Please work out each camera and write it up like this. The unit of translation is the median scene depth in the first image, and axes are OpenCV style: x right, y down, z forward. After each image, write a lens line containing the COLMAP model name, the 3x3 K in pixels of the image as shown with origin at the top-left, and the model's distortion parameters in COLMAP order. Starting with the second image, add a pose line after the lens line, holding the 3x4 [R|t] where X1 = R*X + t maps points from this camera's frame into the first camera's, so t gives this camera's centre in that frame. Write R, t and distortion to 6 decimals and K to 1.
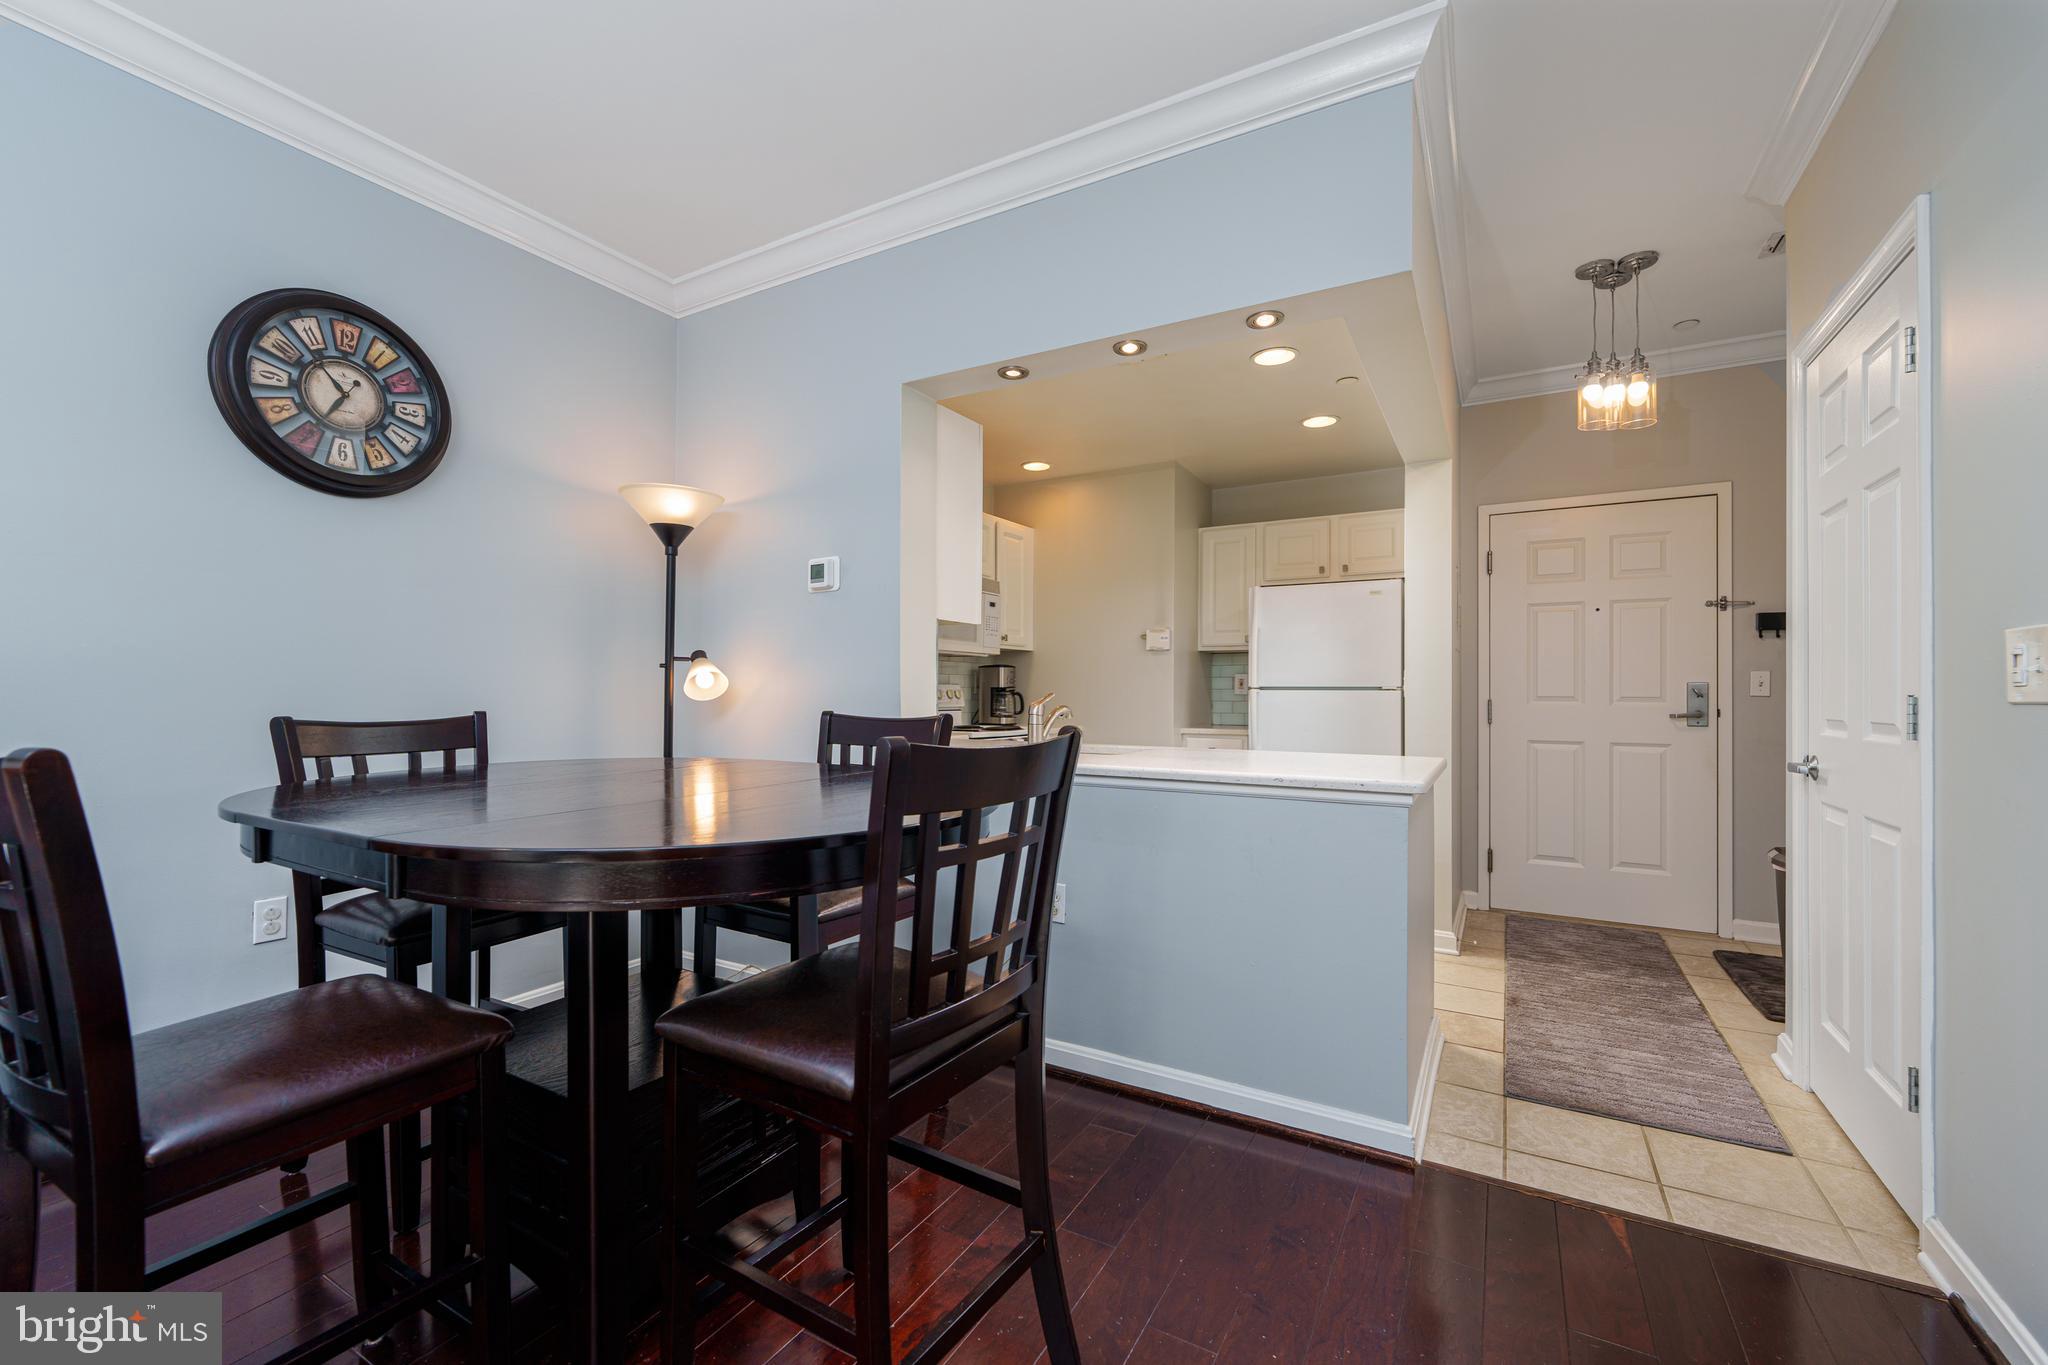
lens RADIAL K [[825.7, 0, 1019.5], [0, 825.7, 683.9], [0, 0, 1]] dist [0.000360, -0.000429]
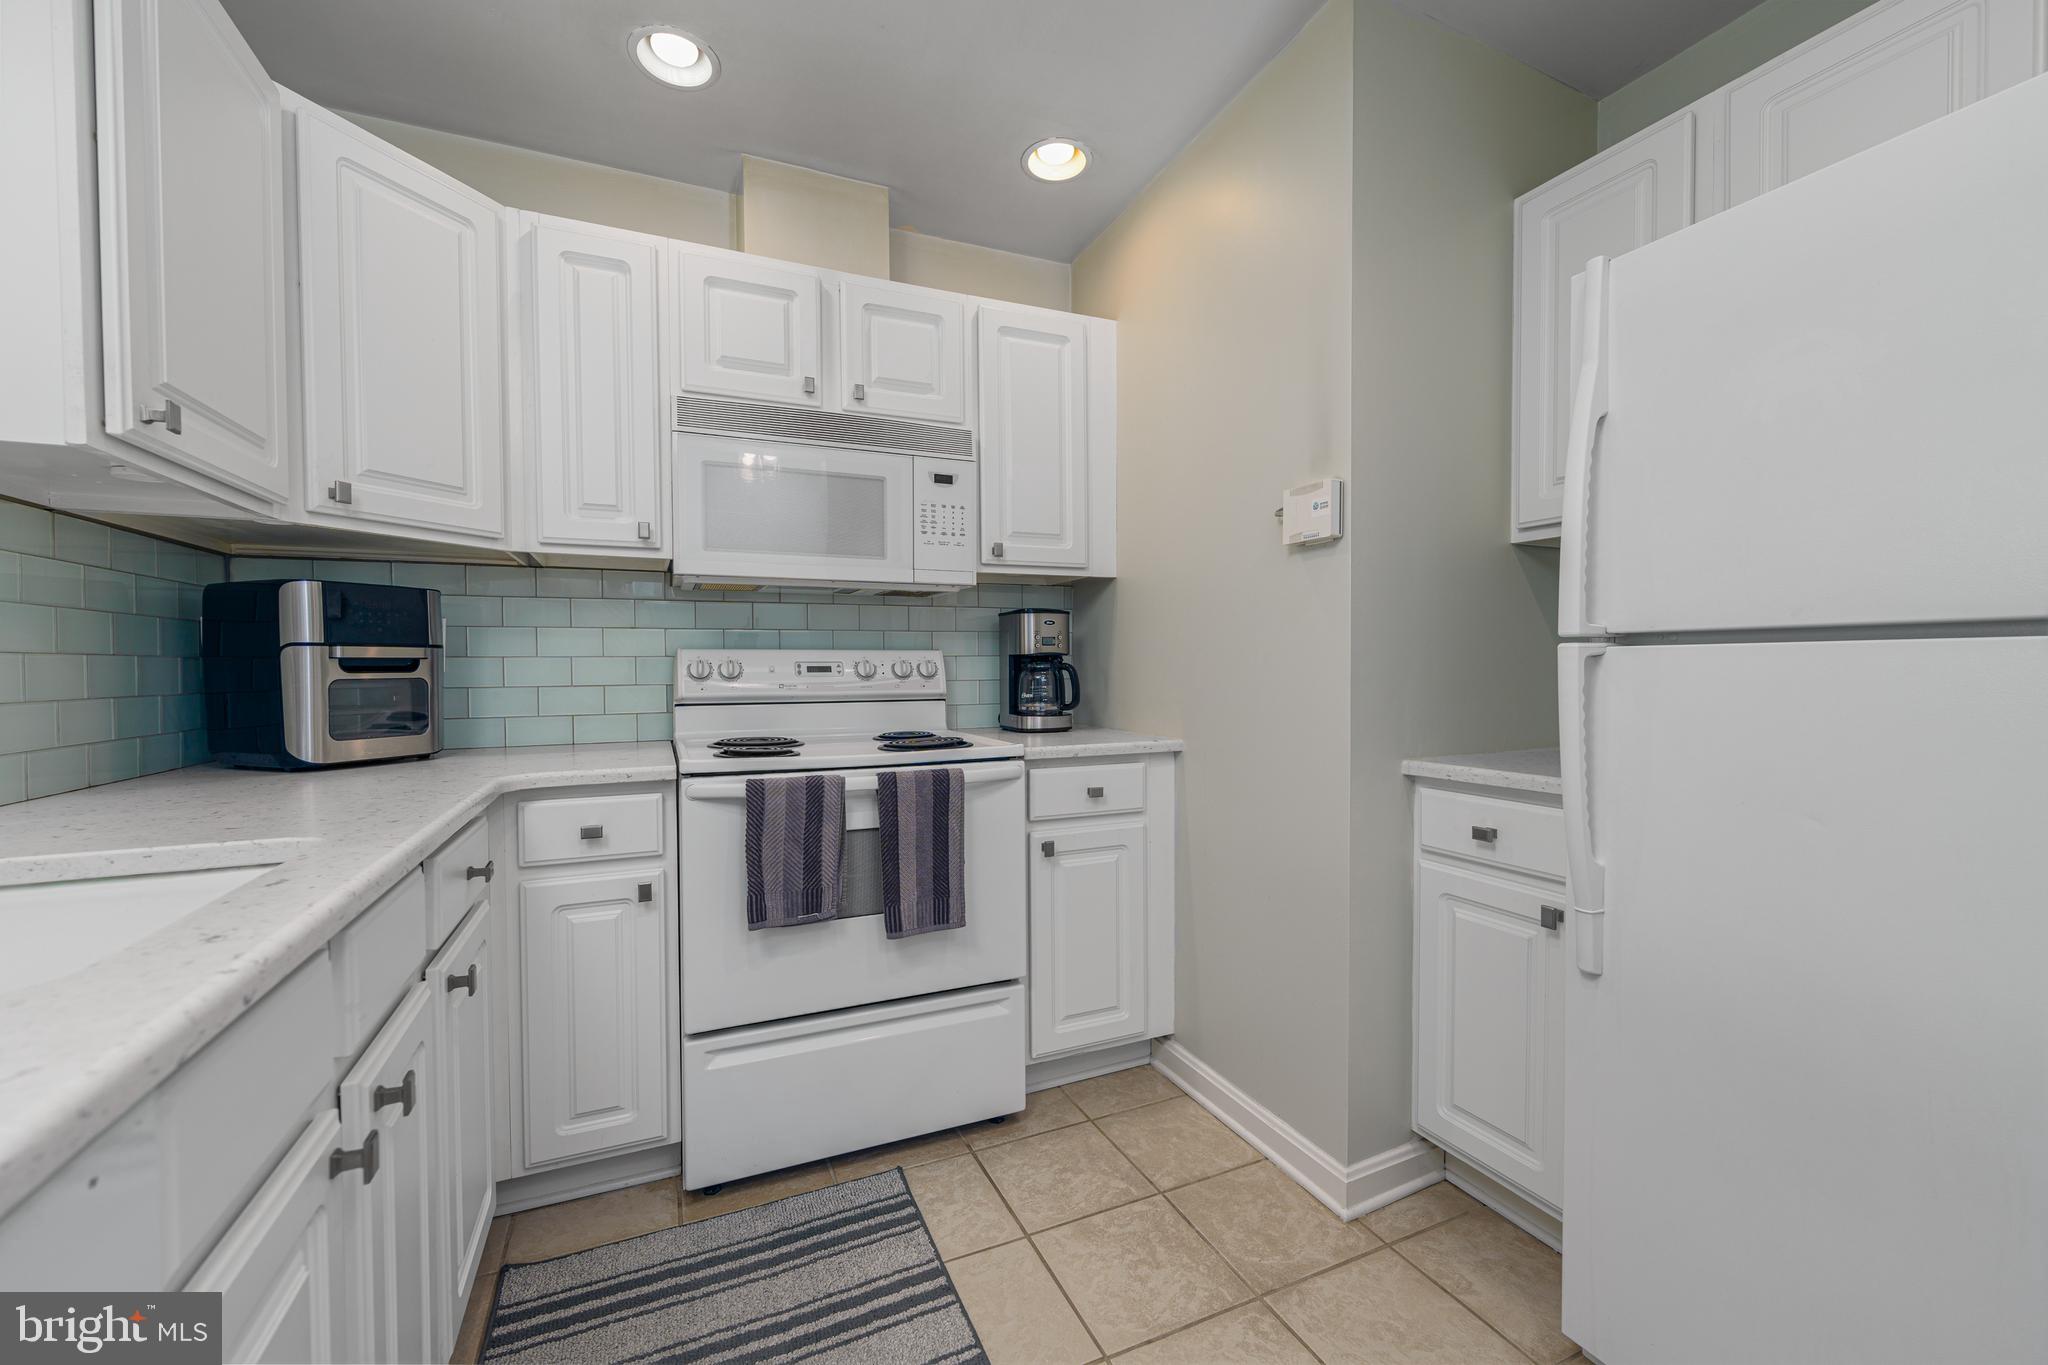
lens RADIAL K [[825.7, 0, 1023.2], [0, 825.7, 687.0], [0, 0, 1]] dist [0.000360, -0.000429]
pose [[0.811395, 0.003892, -0.584485, 0.560004], [0.015058, 0.999507, 0.027560, 0.020393], [0.584304, -0.031163, 0.810936, 1.279219]]
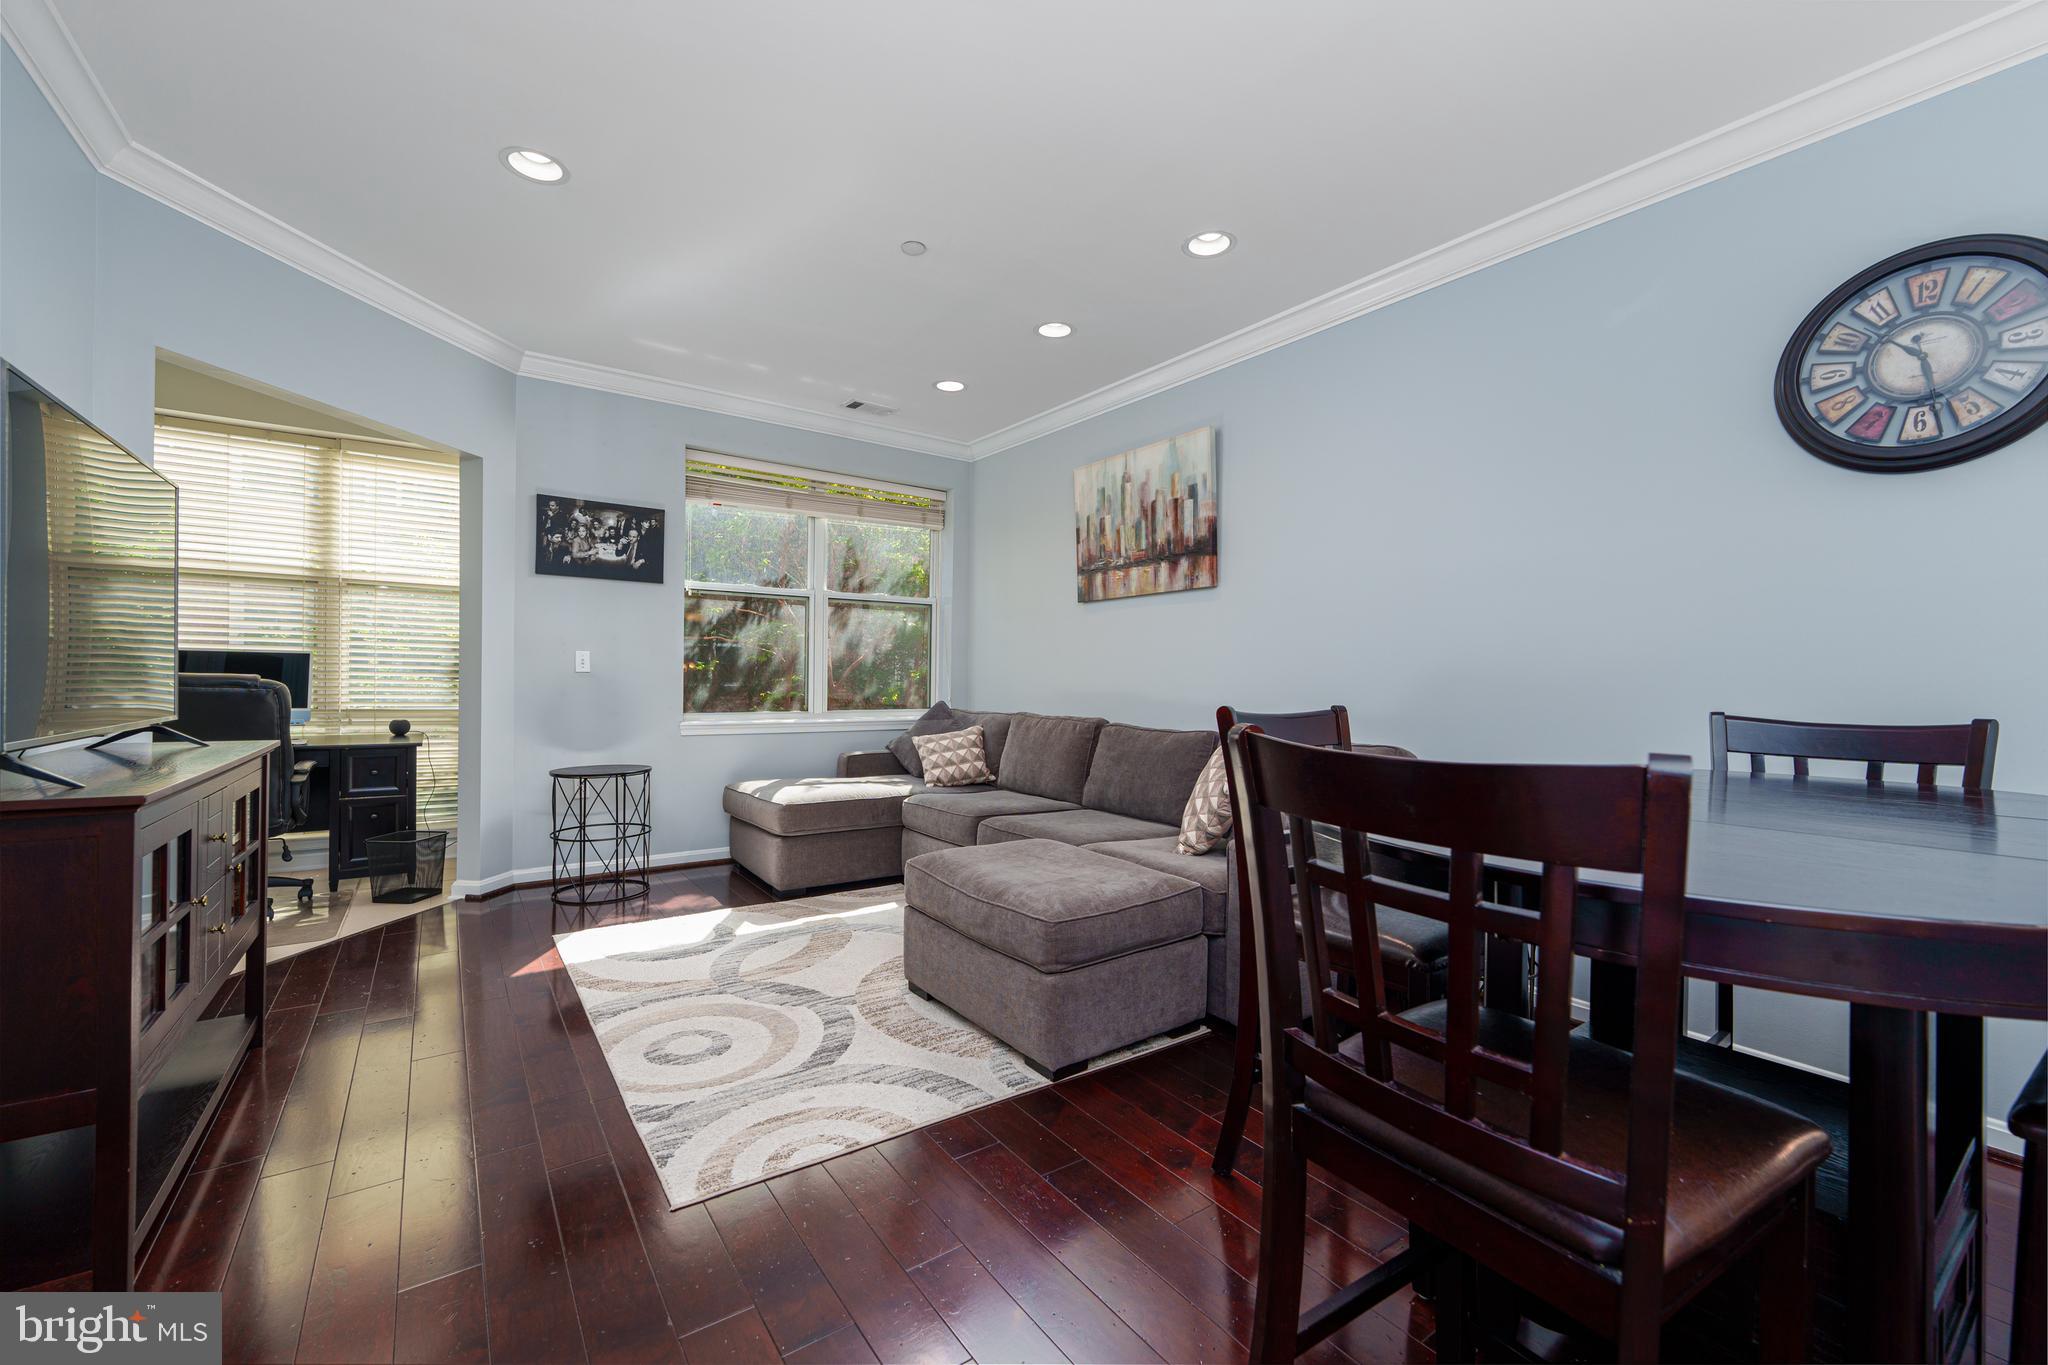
lens RADIAL K [[825.7, 0, 1026.0], [0, 825.7, 687.0], [0, 0, 1]] dist [0.000360, -0.000429]
pose [[-0.415447, 0.003464, -0.909611, 0.383820], [-0.009492, 0.999922, 0.008143, 0.005497], [0.909568, 0.012017, -0.415381, 0.497842]]
